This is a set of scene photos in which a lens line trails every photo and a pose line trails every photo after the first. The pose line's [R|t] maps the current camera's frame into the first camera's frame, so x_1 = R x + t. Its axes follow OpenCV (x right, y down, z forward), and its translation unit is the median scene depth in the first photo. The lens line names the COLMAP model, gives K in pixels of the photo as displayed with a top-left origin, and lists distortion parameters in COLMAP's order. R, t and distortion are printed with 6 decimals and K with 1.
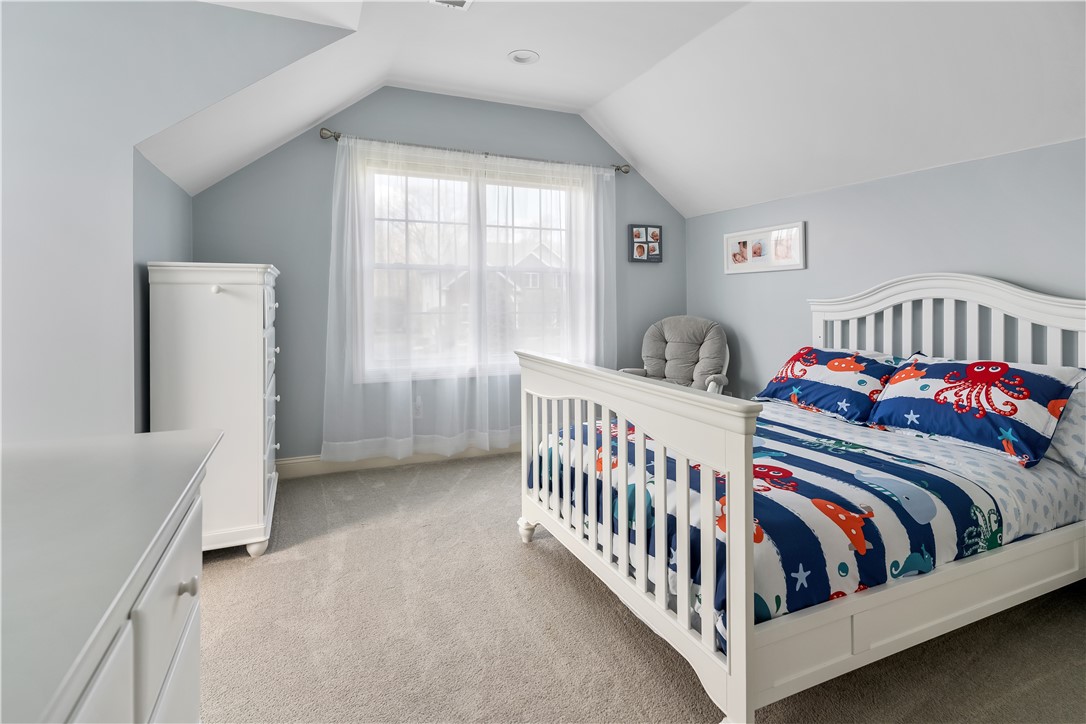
lens RADIAL K [[542.4, 0, 540.8], [0, 542.4, 328.3], [0, 0, 1]] dist [-0.003344, -0.000541]
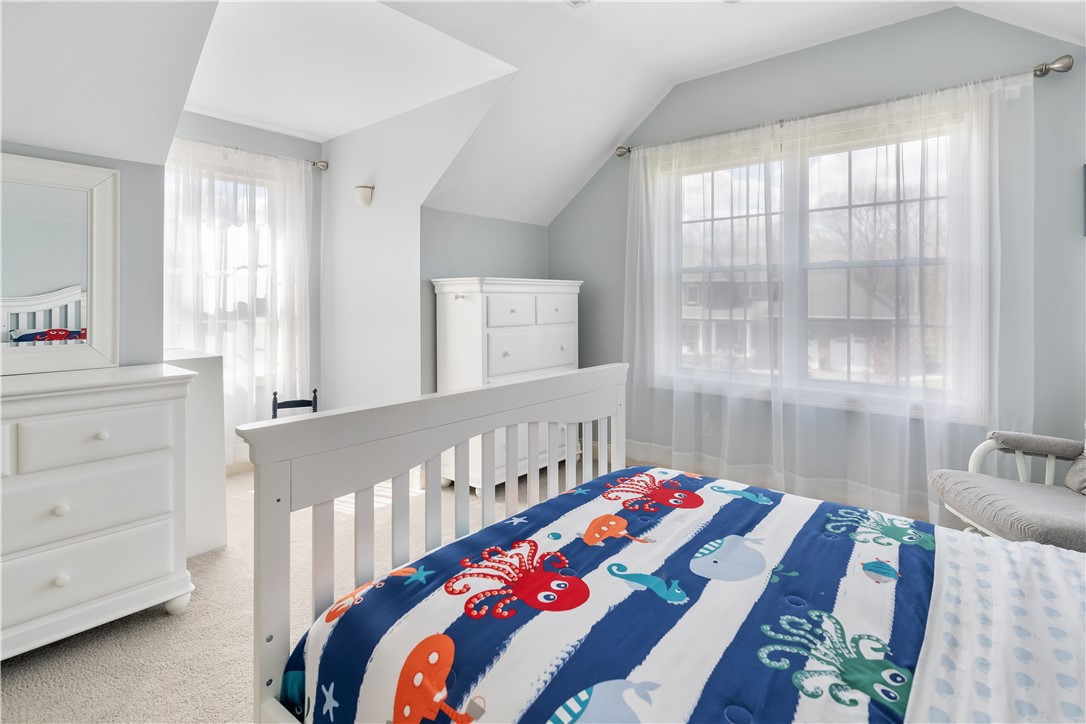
lens RADIAL K [[538.5, 0, 542.5], [0, 538.5, 340.7], [0, 0, 1]] dist [-0.001338, -0.000243]
pose [[0.446231, 0.070431, -0.892142, 0.475248], [-0.043393, 0.997429, 0.057038, -0.034473], [0.893865, 0.013260, 0.448140, 0.351384]]
